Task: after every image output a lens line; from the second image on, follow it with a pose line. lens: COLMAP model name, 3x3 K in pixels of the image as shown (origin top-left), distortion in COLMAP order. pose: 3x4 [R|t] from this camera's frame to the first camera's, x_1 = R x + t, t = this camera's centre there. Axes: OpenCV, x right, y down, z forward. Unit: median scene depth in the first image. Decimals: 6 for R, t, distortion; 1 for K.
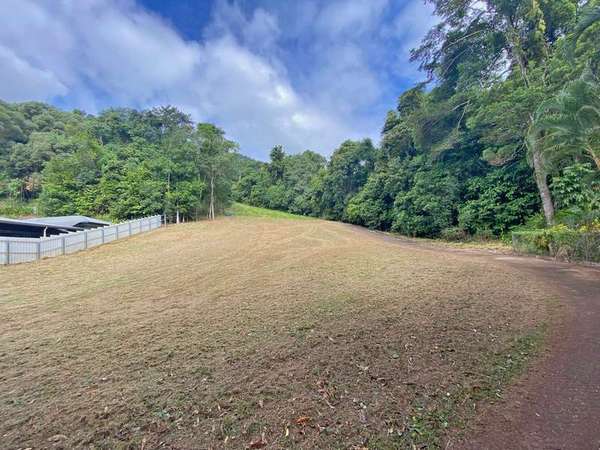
lens RADIAL K [[244.8, 0, 301.5], [0, 244.8, 227.6], [0, 0, 1]] dist [-0.000673, -0.008426]
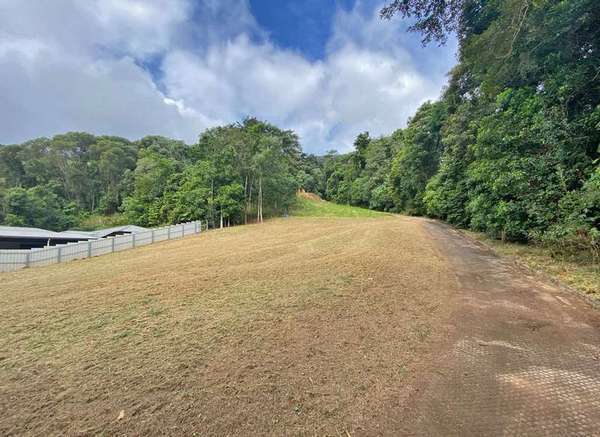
lens RADIAL K [[255.0, 0, 302.1], [0, 255.0, 219.0], [0, 0, 1]] dist [-0.005360, -0.000726]
pose [[0.871976, -0.047364, -0.487251, 0.297140], [0.033143, 0.998737, -0.037770, -0.004563], [0.488425, 0.016786, 0.872445, 0.265277]]
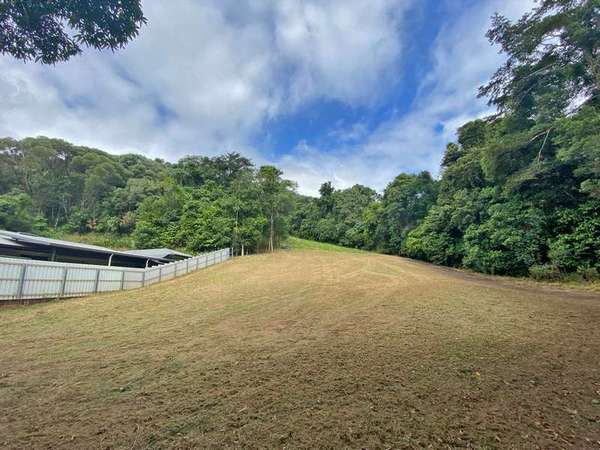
lens RADIAL K [[244.8, 0, 298.2], [0, 244.8, 226.5], [0, 0, 1]] dist [-0.000673, -0.008426]
pose [[0.983605, -0.010220, -0.180045, -0.069021], [-0.014051, 0.991014, -0.133017, -0.005520], [0.179786, 0.133366, 0.974623, -0.027849]]
